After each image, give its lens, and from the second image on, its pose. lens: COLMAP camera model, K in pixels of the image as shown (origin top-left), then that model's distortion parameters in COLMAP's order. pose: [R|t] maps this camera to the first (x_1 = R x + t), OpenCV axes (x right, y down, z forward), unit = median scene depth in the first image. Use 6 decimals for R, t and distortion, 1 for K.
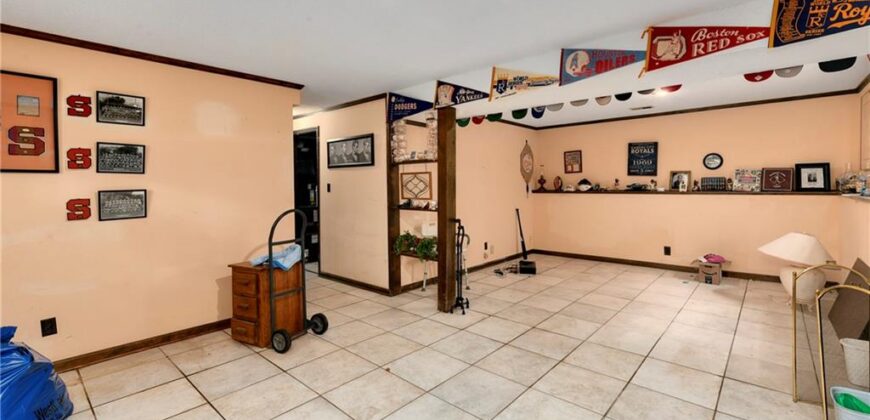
lens RADIAL K [[355.4, 0, 436.6], [0, 355.4, 194.3], [0, 0, 1]] dist [0.000052, -0.000041]
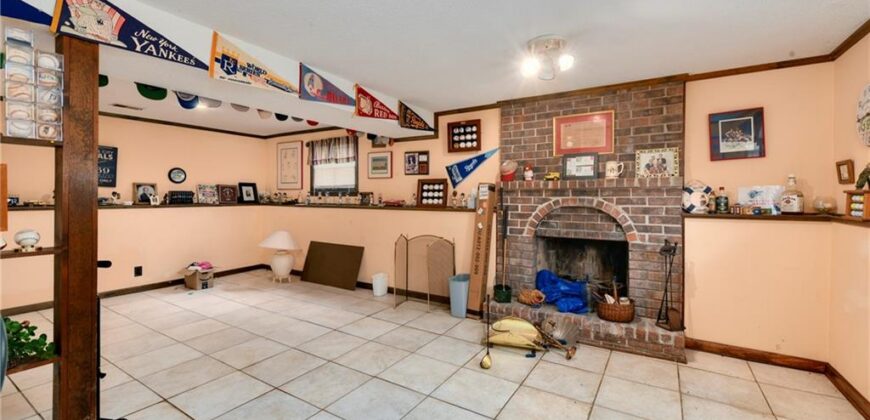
lens RADIAL K [[355.4, 0, 436.6], [0, 355.4, 194.3], [0, 0, 1]] dist [0.000052, -0.000041]
pose [[-0.143249, 0.016426, 0.989550, -0.548445], [0.026487, 0.999568, -0.012758, -0.006515], [-0.989332, 0.024382, -0.143622, 0.594771]]
